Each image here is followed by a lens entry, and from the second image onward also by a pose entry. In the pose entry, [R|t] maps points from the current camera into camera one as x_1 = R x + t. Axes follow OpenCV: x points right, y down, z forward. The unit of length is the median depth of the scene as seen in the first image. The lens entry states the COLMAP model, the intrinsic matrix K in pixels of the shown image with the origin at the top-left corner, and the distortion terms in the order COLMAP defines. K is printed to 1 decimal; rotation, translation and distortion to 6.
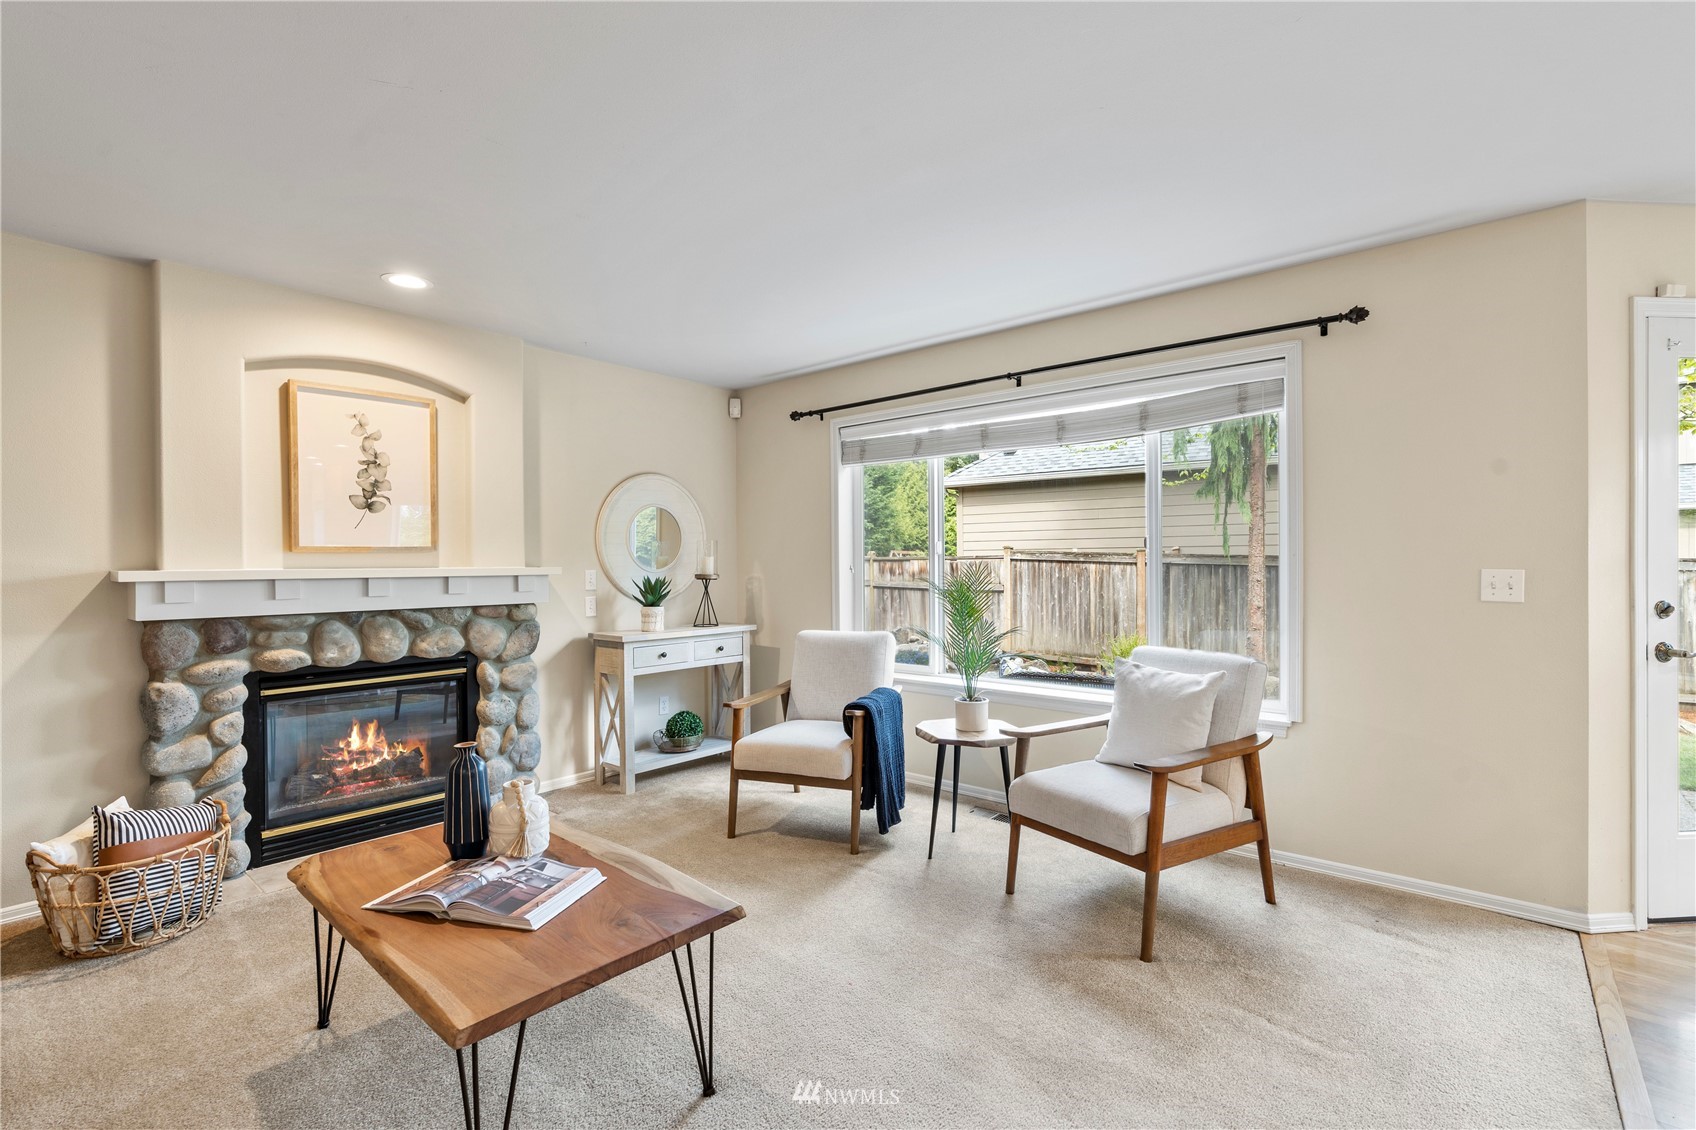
lens RADIAL K [[770.9, 0, 853.8], [0, 770.9, 567.2], [0, 0, 1]] dist [-0.009422, 0.002695]
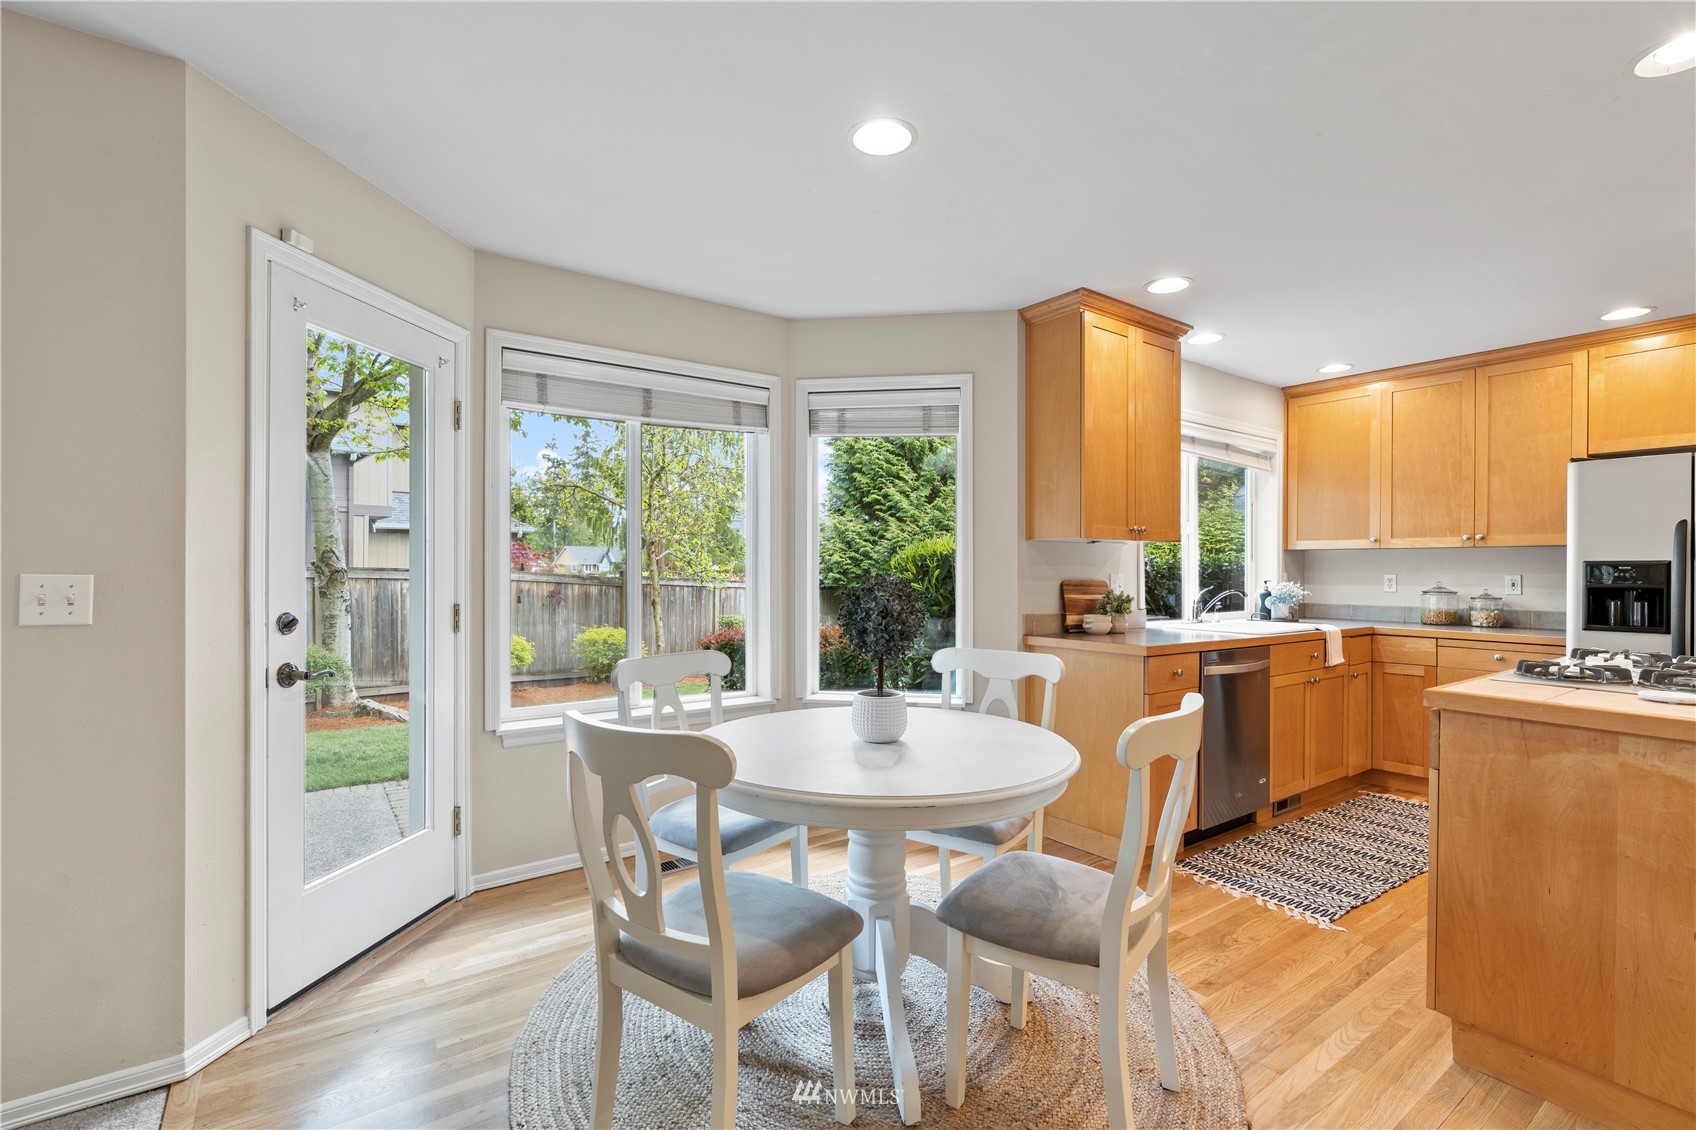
lens RADIAL K [[770.9, 0, 846.4], [0, 770.9, 569.7], [0, 0, 1]] dist [-0.009422, 0.002695]
pose [[0.231480, 0.010150, 0.972787, 0.299863], [-0.000195, 0.999946, -0.010387, 0.003931], [-0.972840, 0.002215, 0.231469, 0.166550]]
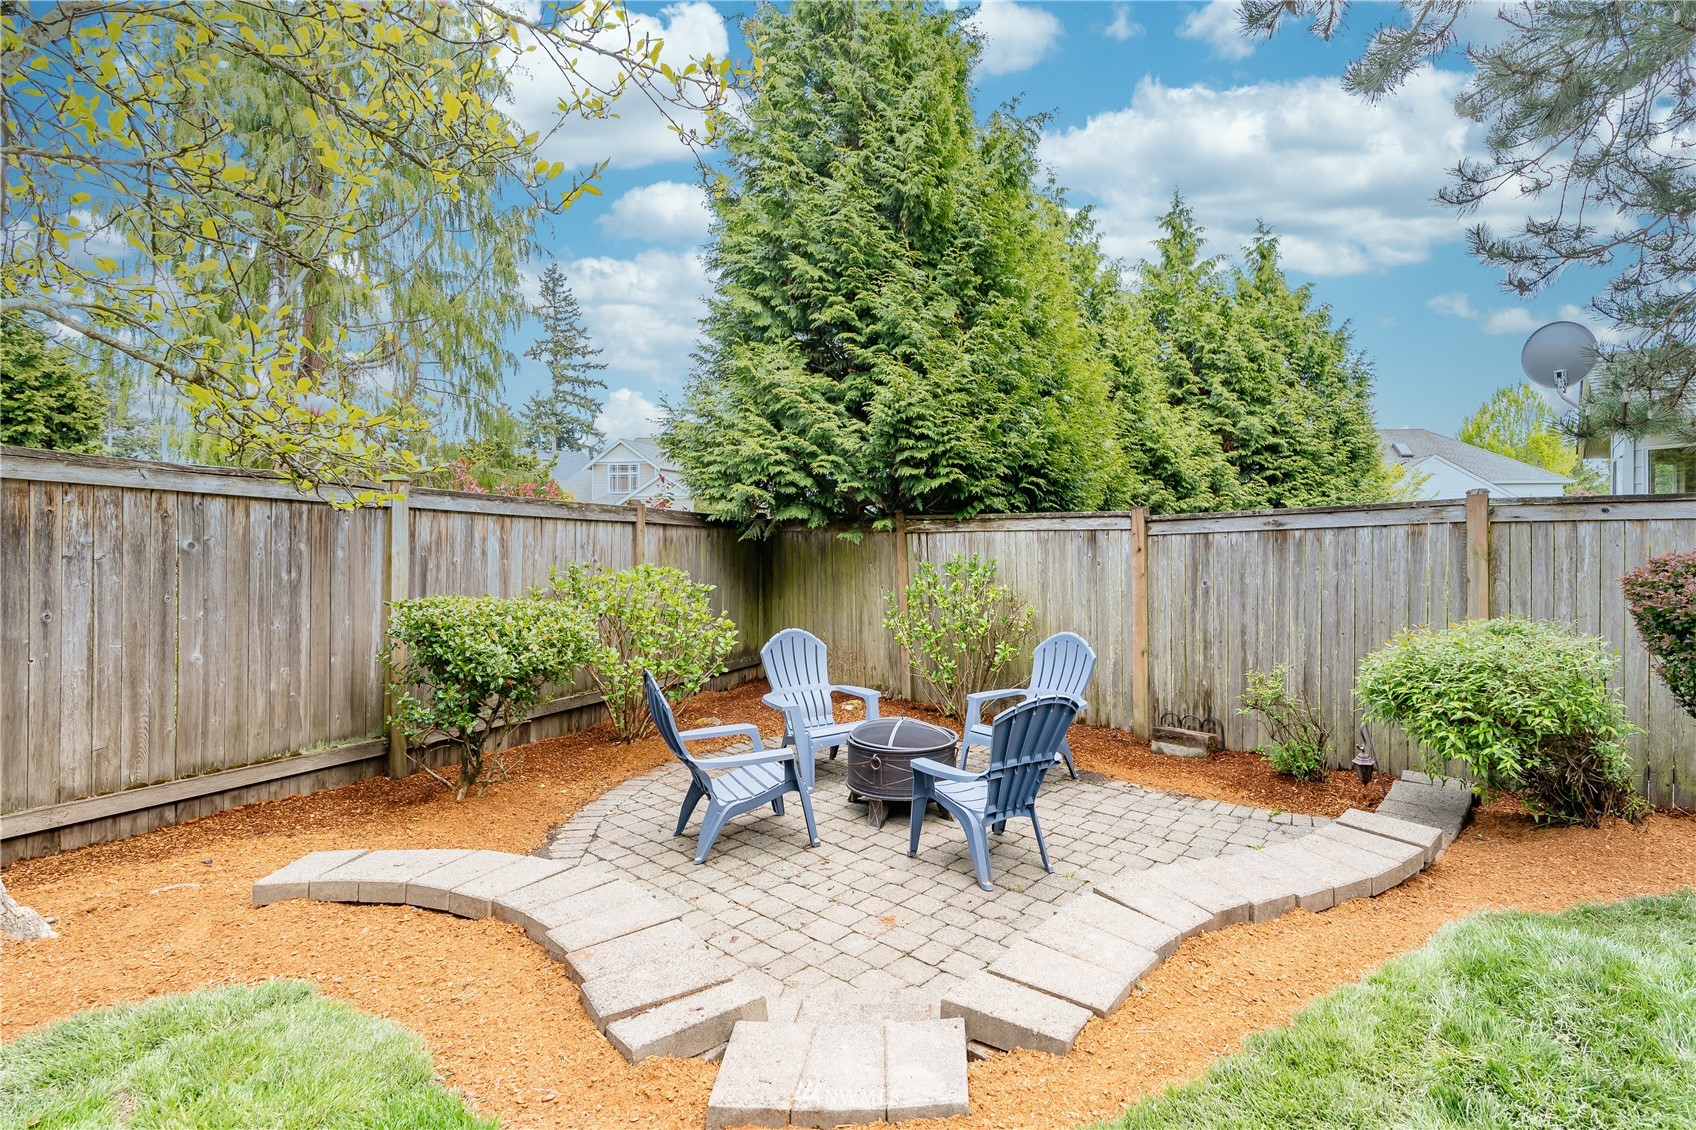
lens RADIAL K [[770.9, 0, 891.0], [0, 770.9, 533.6], [0, 0, 1]] dist [-0.009422, 0.002695]
pose [[-0.039092, 0.008458, 0.999200, 2.673779], [0.004034, 0.999957, -0.008306, 0.105874], [-0.999227, 0.003706, -0.039124, 0.960869]]
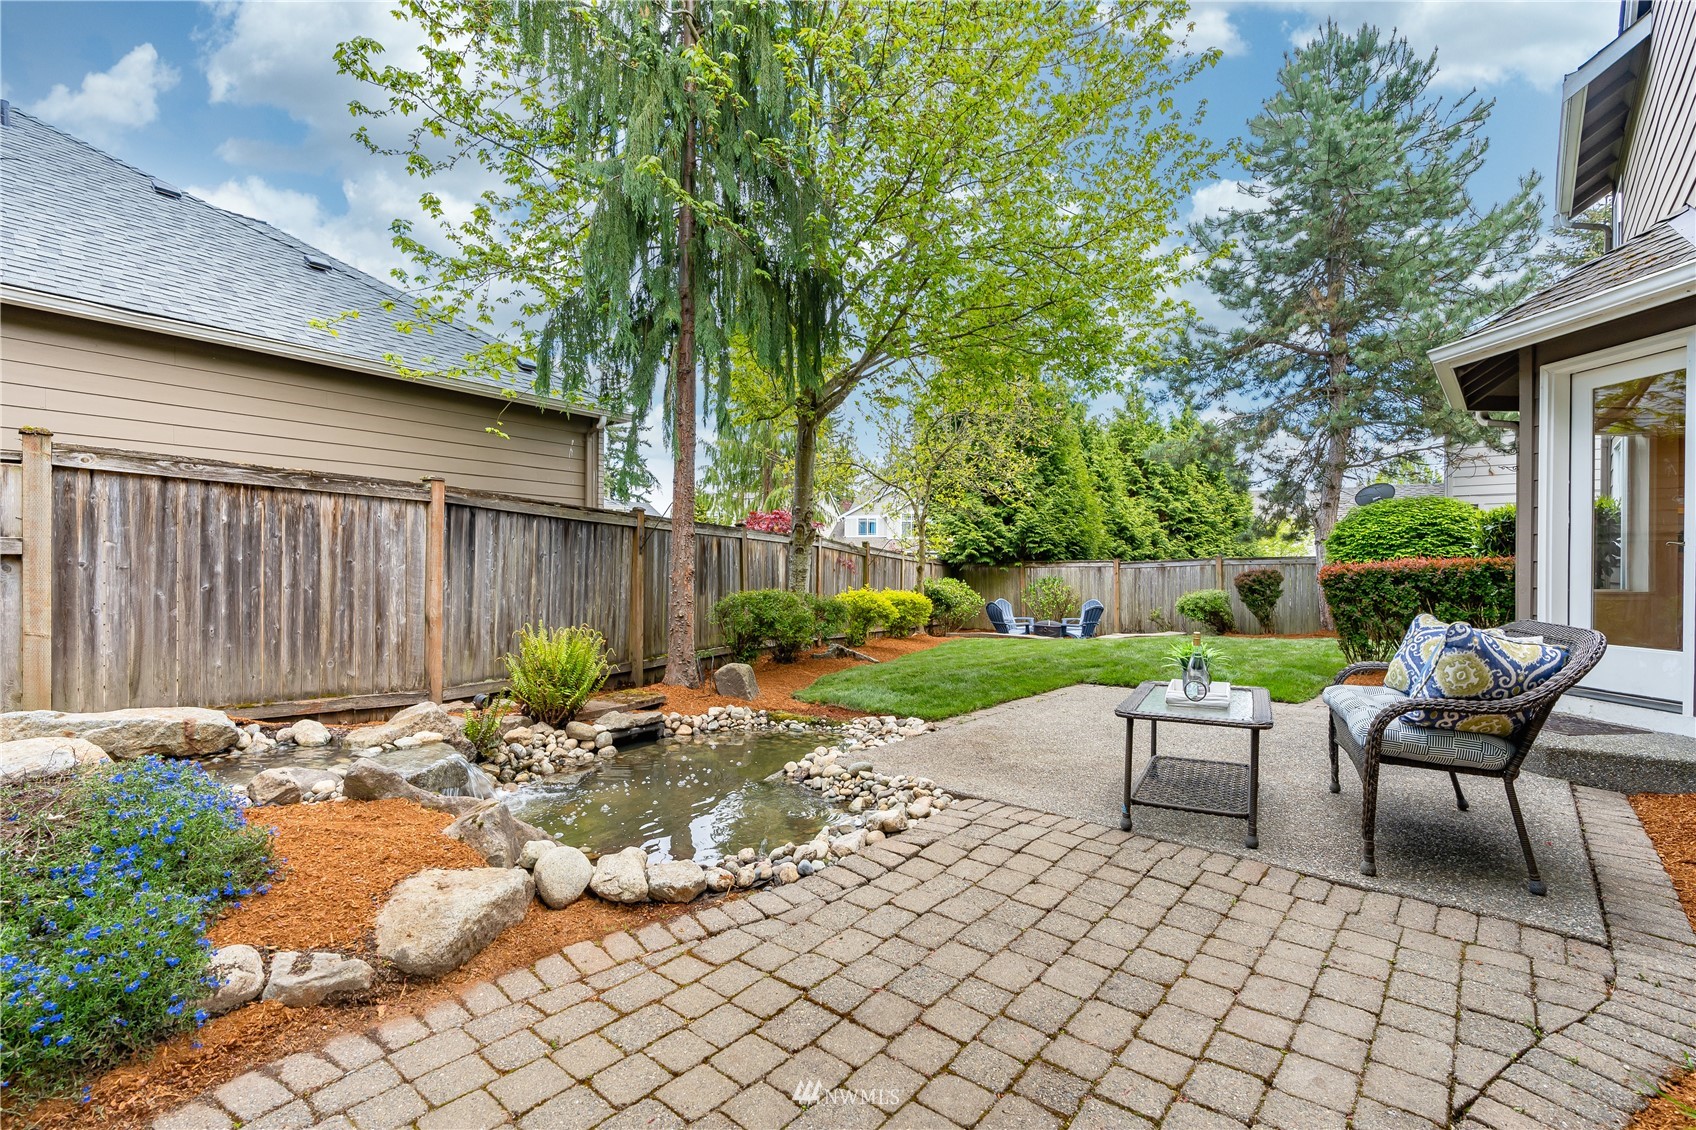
lens RADIAL K [[770.9, 0, 794.8], [0, 770.9, 570.7], [0, 0, 1]] dist [-0.009422, 0.002695]
pose [[0.027075, 0.005002, 0.999621, -0.479123], [0.000623, 0.999987, -0.005021, 0.135344], [-0.999633, 0.000759, 0.027071, 2.209888]]
